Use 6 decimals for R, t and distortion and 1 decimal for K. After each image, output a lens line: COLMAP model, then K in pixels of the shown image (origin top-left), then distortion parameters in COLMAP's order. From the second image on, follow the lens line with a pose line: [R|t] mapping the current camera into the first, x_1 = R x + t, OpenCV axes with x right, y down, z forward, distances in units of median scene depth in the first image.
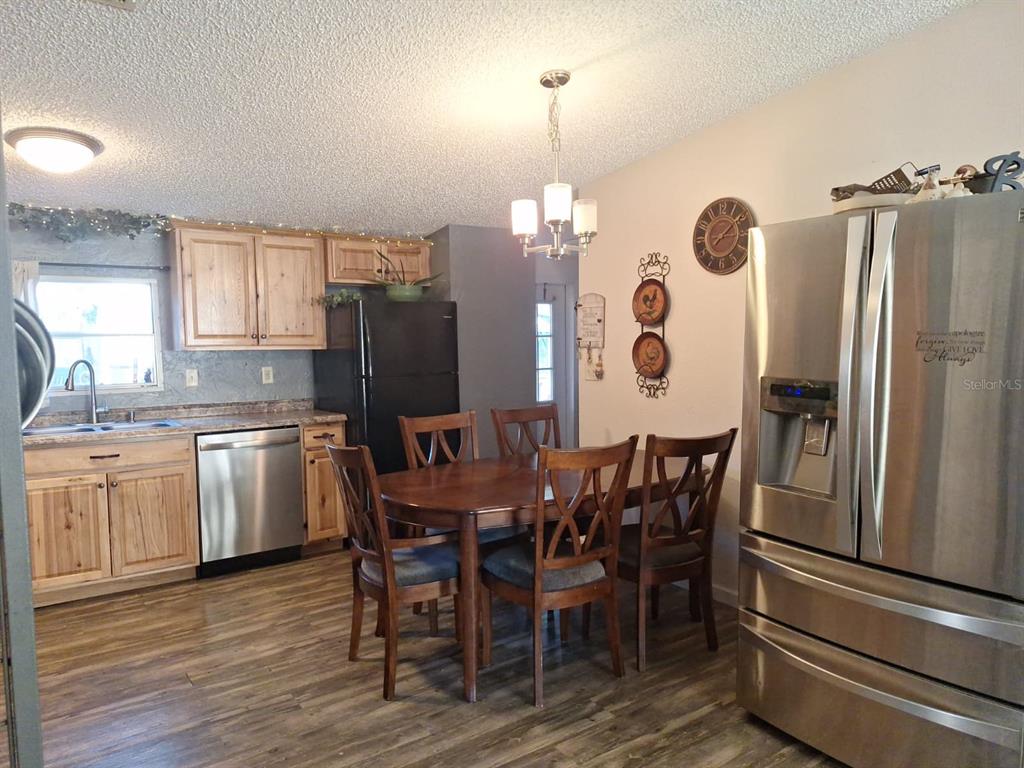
lens RADIAL K [[717.3, 0, 510.2], [0, 717.3, 387.9], [0, 0, 1]] dist [0.092450, -0.116270]
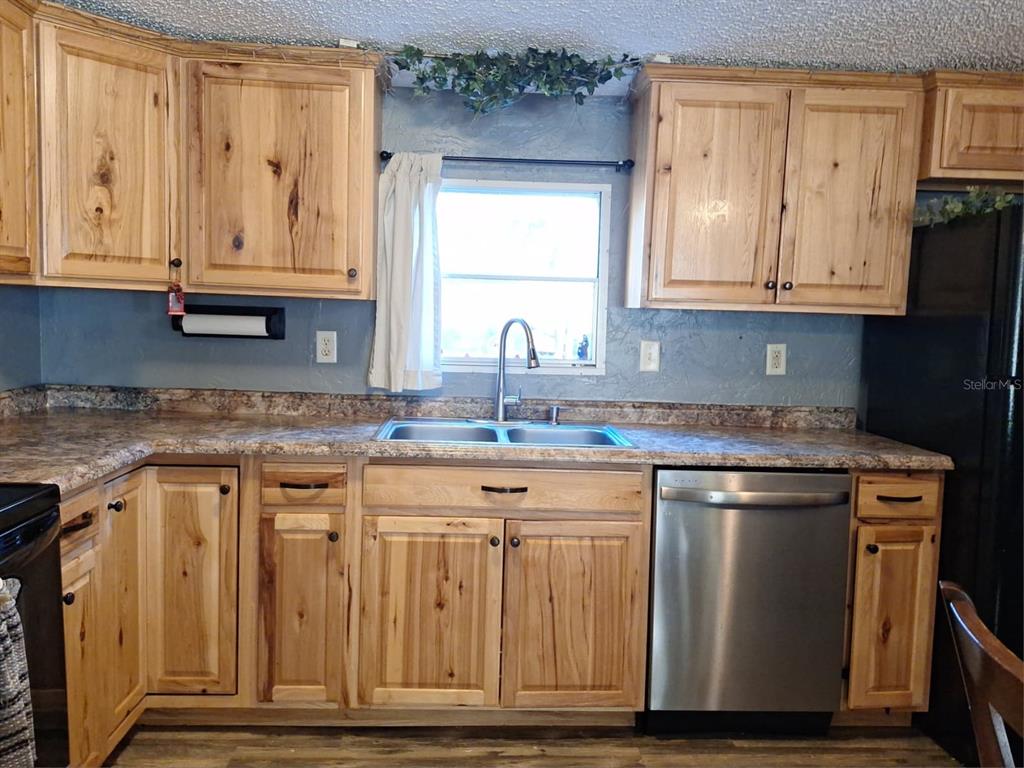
lens RADIAL K [[711.8, 0, 519.5], [0, 711.8, 384.3], [0, 0, 1]] dist [0.115179, -0.143527]
pose [[0.852347, 0.092105, -0.514803, -0.243037], [-0.075916, 0.995733, 0.052459, -0.014350], [0.517438, -0.005631, 0.855702, 0.482253]]
